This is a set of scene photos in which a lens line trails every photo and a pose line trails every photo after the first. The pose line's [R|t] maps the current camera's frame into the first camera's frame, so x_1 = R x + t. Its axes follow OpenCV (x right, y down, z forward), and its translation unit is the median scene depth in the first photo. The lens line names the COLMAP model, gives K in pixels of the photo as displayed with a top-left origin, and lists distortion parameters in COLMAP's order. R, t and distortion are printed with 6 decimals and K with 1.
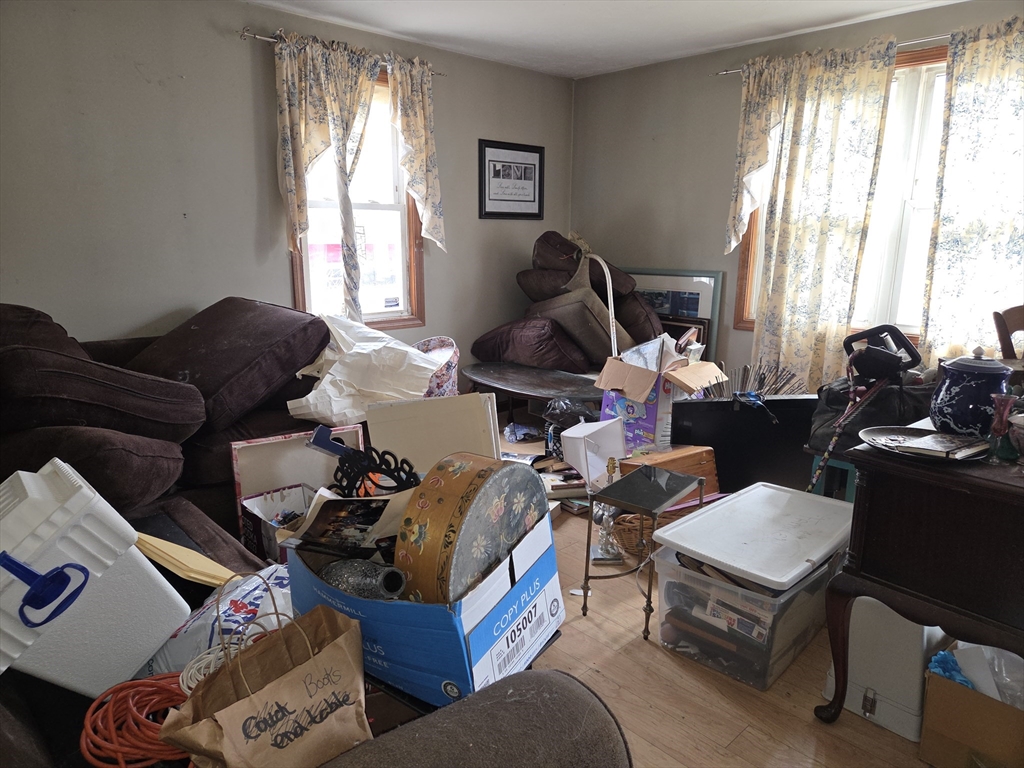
lens RADIAL K [[681.7, 0, 510.9], [0, 681.7, 379.7], [0, 0, 1]] dist [0.088475, -0.076555]
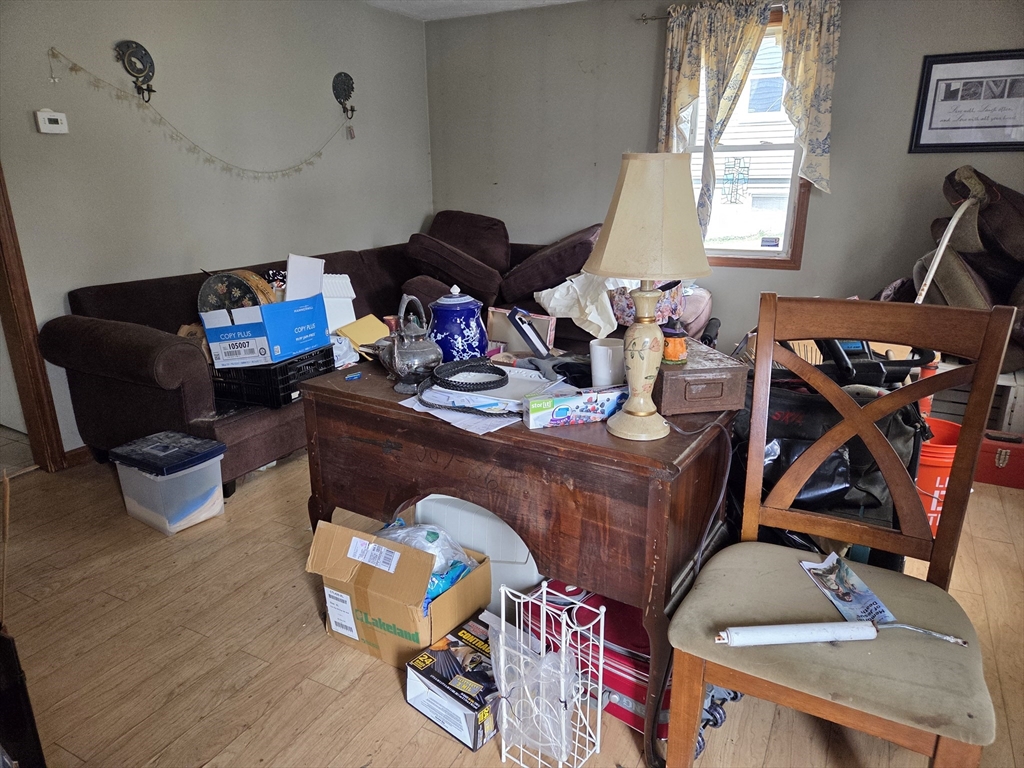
lens RADIAL K [[681.7, 0, 510.9], [0, 681.7, 379.7], [0, 0, 1]] dist [0.088475, -0.076555]
pose [[0.318013, 0.267534, -0.909557, 0.694571], [-0.196105, 0.957175, 0.212975, -0.059480], [0.927583, 0.110640, 0.356858, 0.290486]]
